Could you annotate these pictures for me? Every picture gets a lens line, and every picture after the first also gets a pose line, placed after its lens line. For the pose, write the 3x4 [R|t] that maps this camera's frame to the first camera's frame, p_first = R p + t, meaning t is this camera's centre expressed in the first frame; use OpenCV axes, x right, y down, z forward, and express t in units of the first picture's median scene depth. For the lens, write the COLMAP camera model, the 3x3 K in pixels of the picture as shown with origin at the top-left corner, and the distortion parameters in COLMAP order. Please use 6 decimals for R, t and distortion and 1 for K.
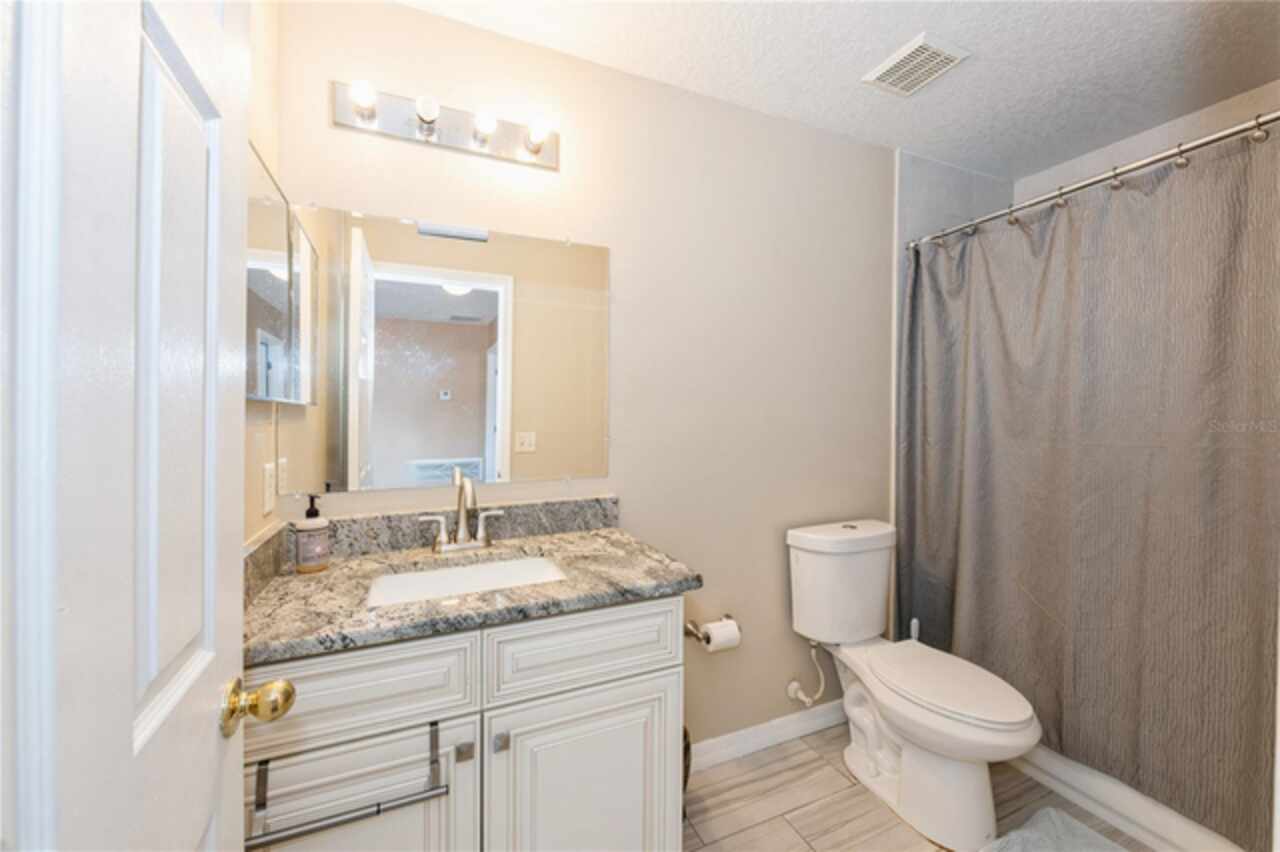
lens RADIAL K [[507.6, 0, 646.0], [0, 507.6, 422.9], [0, 0, 1]] dist [0.001224, -0.000115]
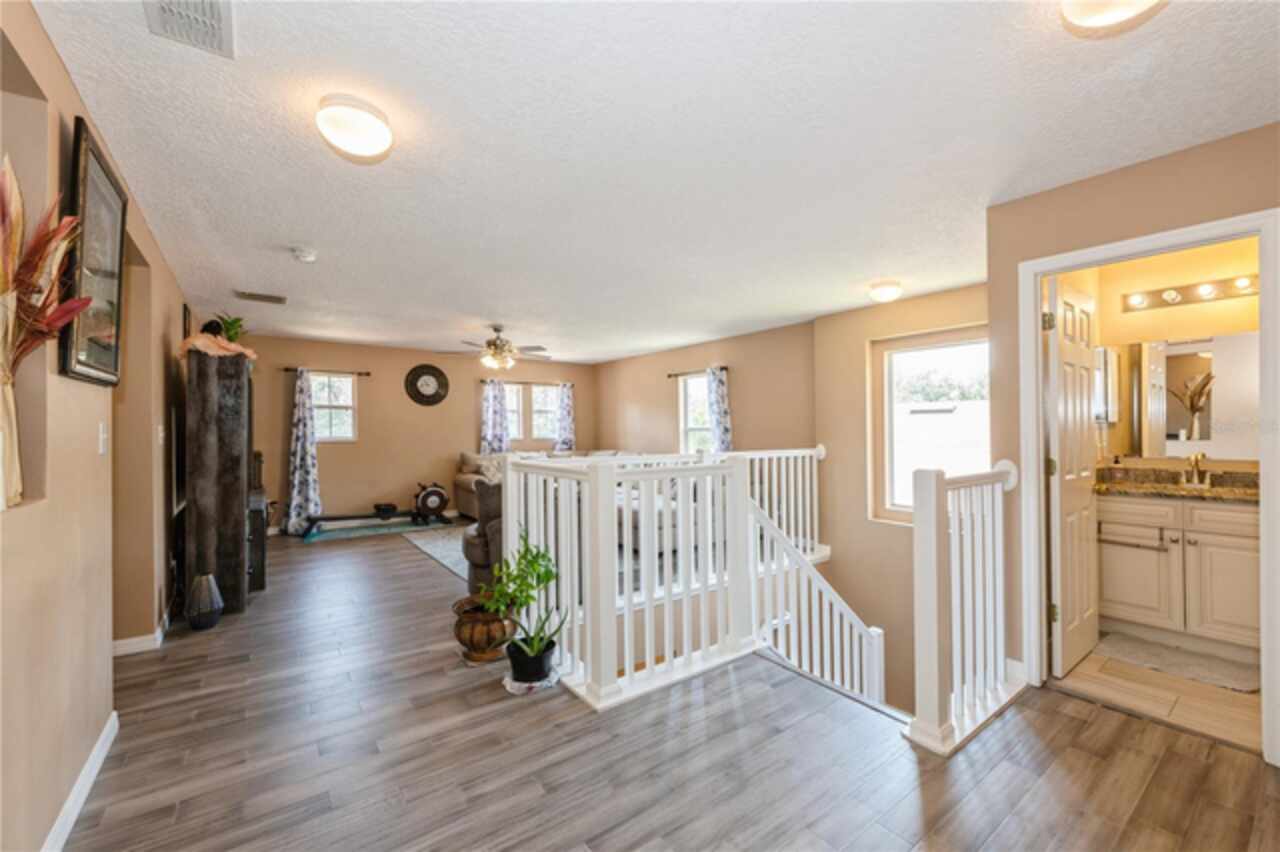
lens RADIAL K [[507.9, 0, 634.7], [0, 507.9, 423.6], [0, 0, 1]] dist [0.002929, 0.000152]
pose [[0.209950, -0.012328, -0.977634, 1.351328], [0.010745, 0.999889, -0.010301, -0.033766], [0.977653, -0.008342, 0.210059, -1.928986]]
